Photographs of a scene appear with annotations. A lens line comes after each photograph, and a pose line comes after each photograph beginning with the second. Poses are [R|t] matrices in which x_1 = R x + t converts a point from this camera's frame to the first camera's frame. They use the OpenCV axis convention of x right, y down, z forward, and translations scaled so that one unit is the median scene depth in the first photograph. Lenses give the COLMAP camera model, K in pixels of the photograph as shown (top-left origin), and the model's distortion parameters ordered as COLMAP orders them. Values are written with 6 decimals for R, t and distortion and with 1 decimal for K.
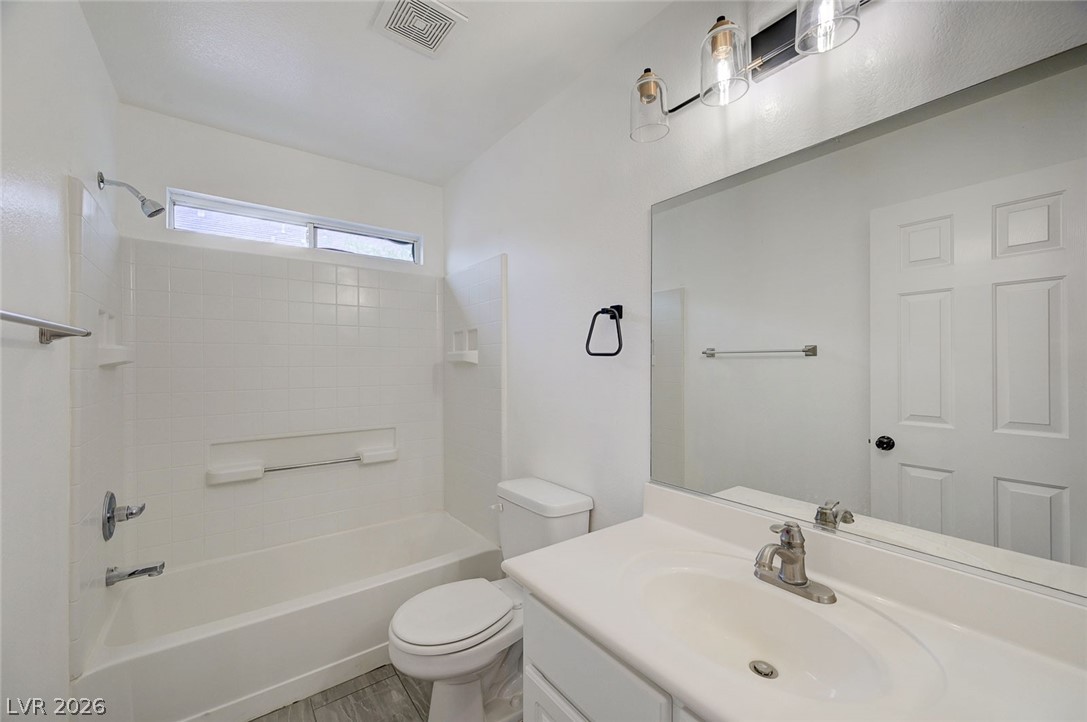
lens RADIAL K [[437.2, 0, 545.2], [0, 437.2, 362.1], [0, 0, 1]] dist [-0.002702, 0.001816]
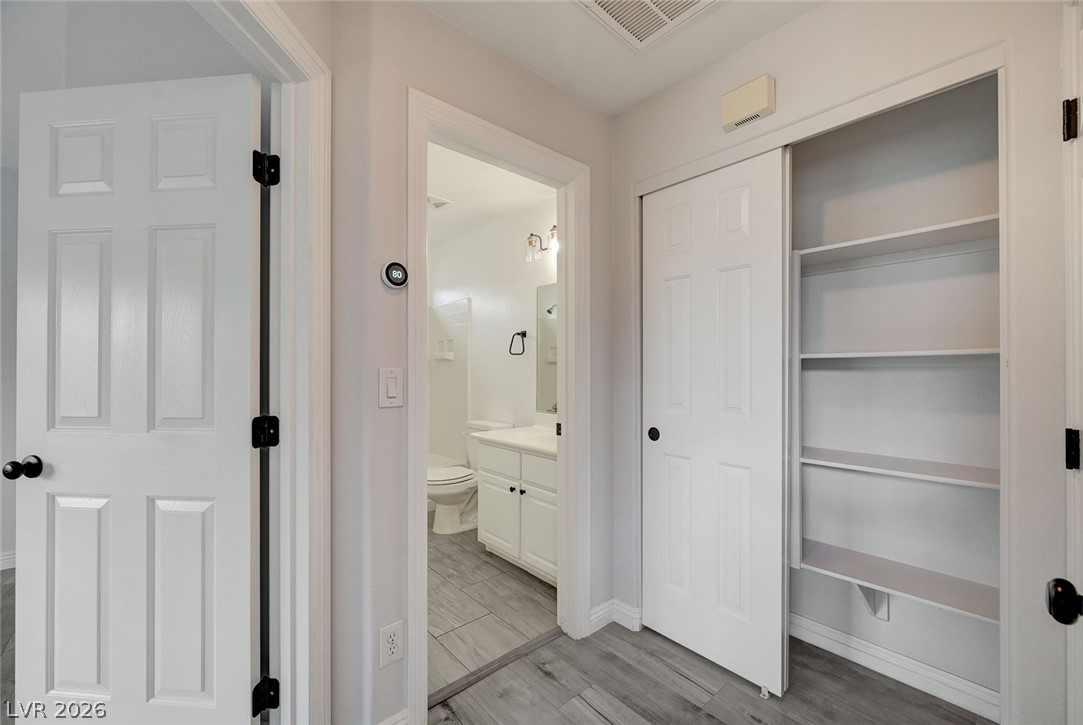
lens RADIAL K [[446.3, 0, 546.9], [0, 446.3, 365.3], [0, 0, 1]] dist [-0.008030, -0.000252]
pose [[0.996106, 0.005725, 0.087978, 0.058747], [-0.005488, 0.999981, -0.002935, 0.028923], [-0.087993, 0.002441, 0.996118, -0.802315]]
